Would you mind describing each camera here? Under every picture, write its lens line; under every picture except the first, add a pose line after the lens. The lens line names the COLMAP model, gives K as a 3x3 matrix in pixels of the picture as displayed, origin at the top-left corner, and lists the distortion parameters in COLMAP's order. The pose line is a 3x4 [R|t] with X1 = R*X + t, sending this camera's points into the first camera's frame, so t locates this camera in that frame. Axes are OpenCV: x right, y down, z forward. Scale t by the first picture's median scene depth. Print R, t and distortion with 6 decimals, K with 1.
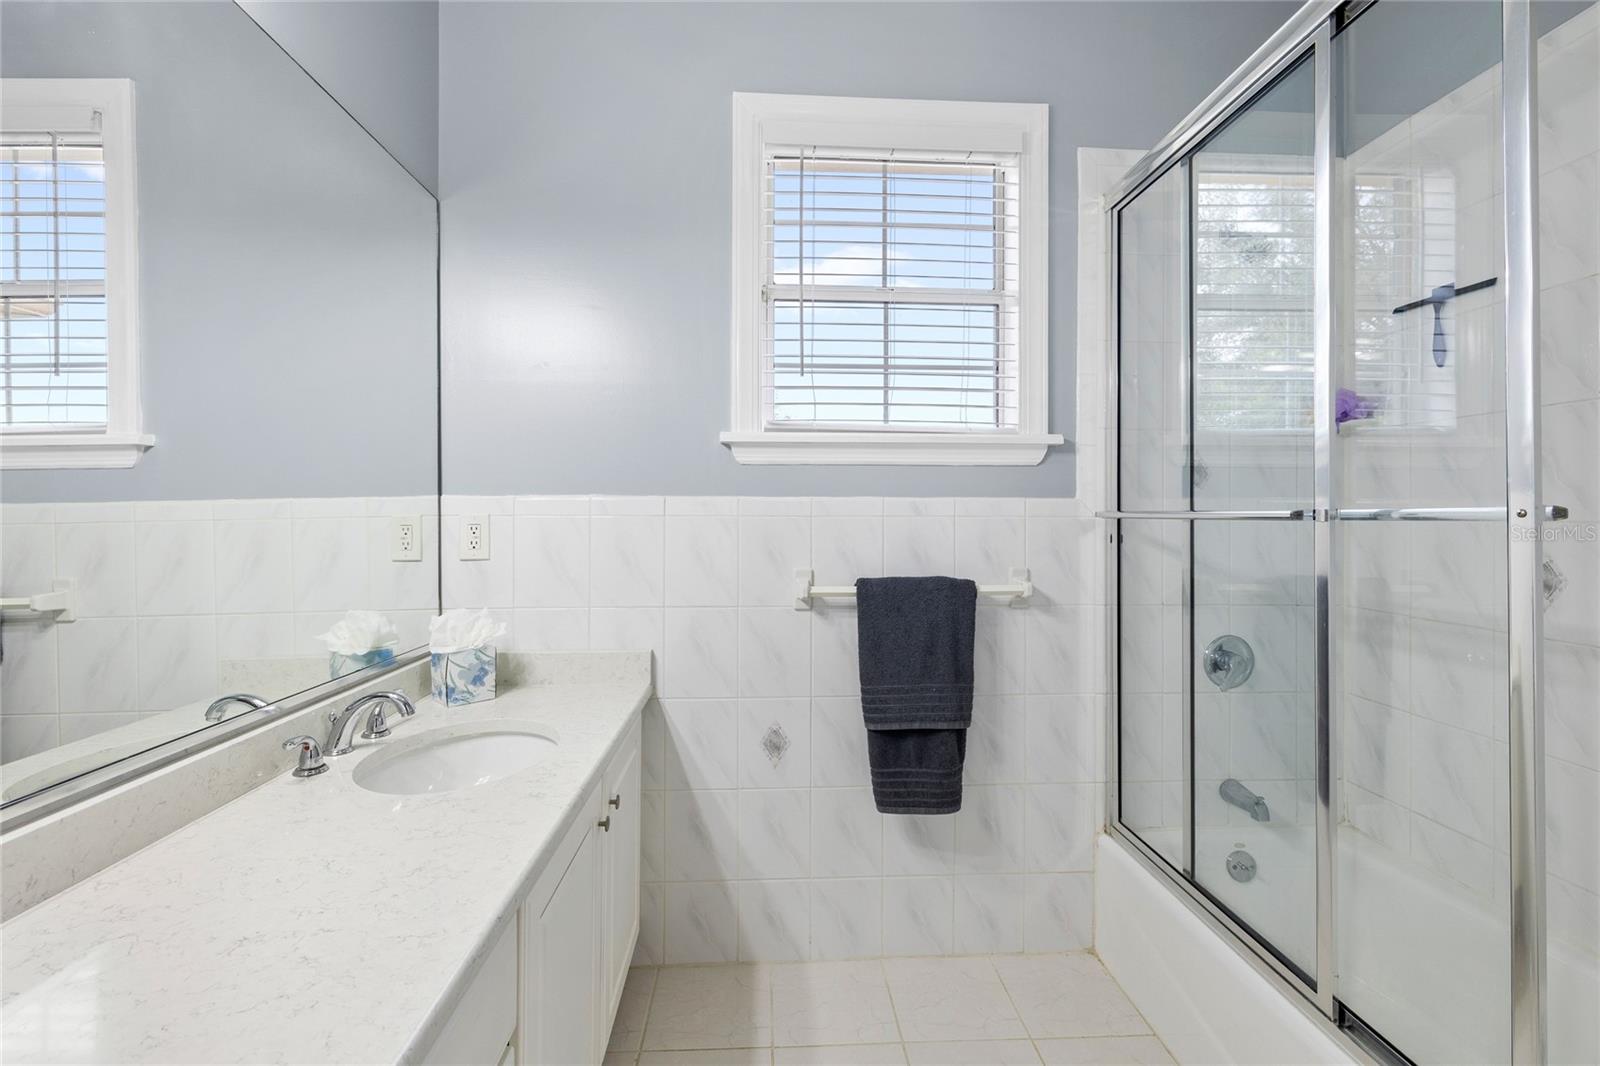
lens RADIAL K [[683.1, 0, 794.7], [0, 683.1, 506.7], [0, 0, 1]] dist [0.001302, 0.000050]
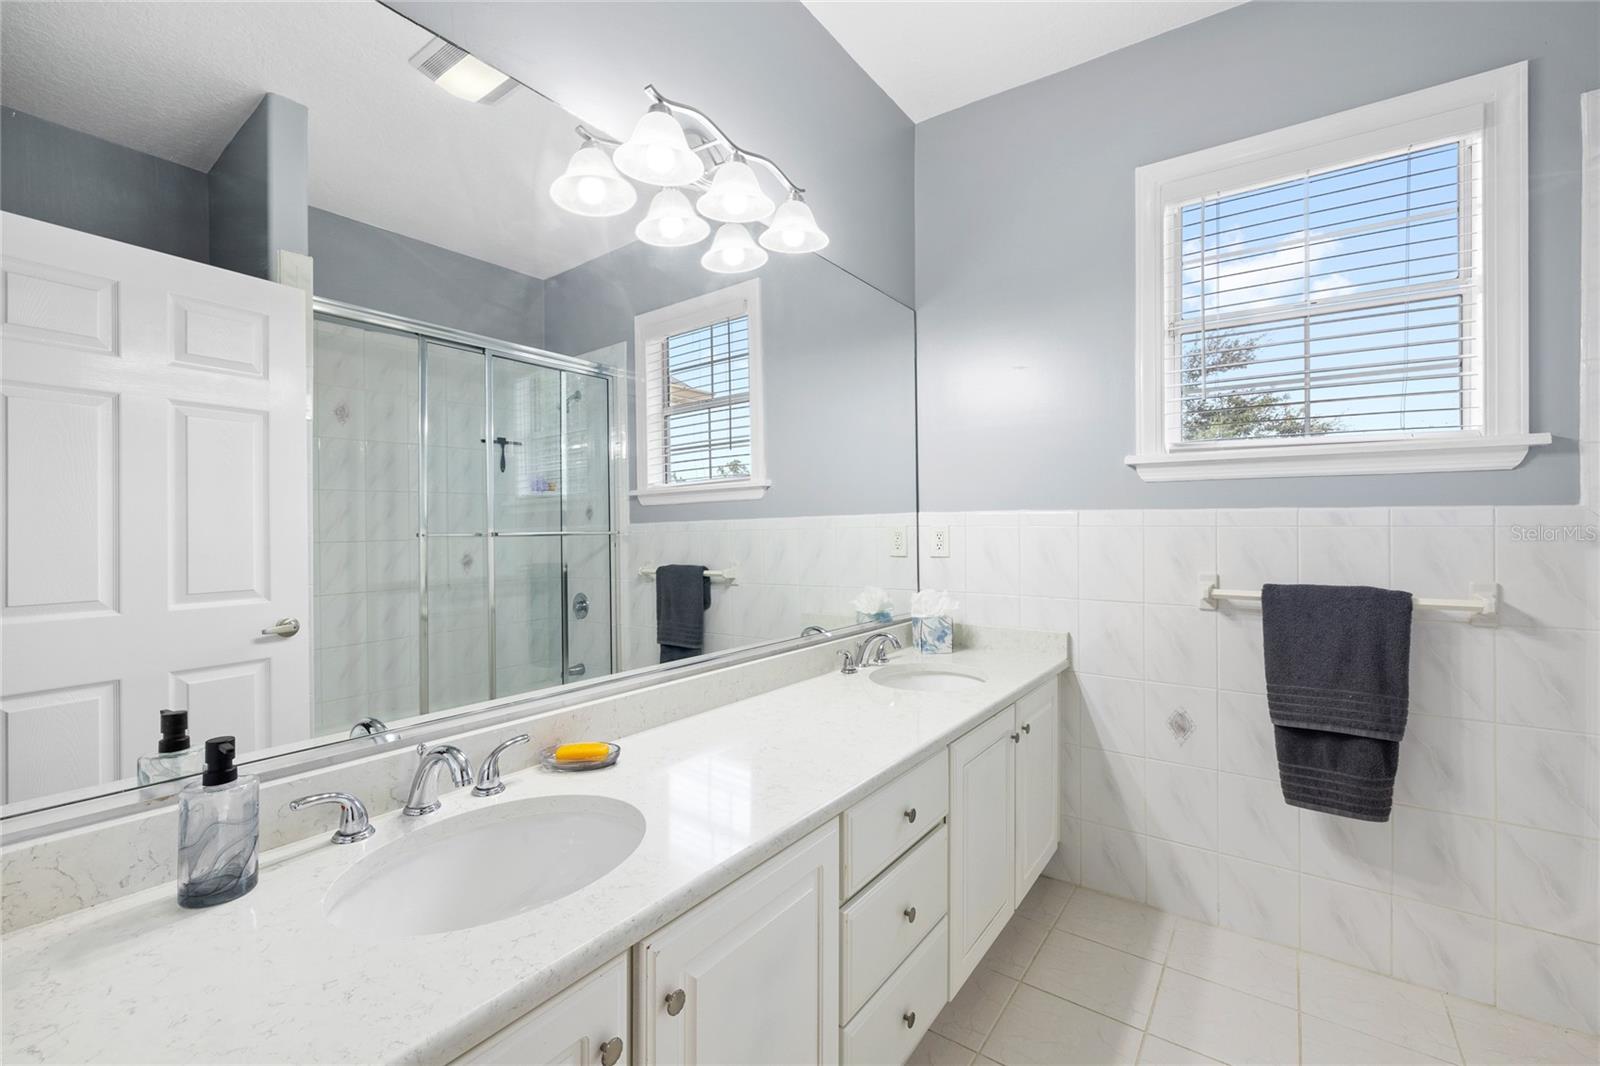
lens RADIAL K [[683.1, 0, 799.5], [0, 683.1, 528.1], [0, 0, 1]] dist [0.001302, 0.000050]
pose [[0.782759, 0.000044, -0.622324, 0.190136], [0.006826, 0.999939, 0.008658, 0.002322], [0.622287, -0.011025, 0.782712, -0.299306]]
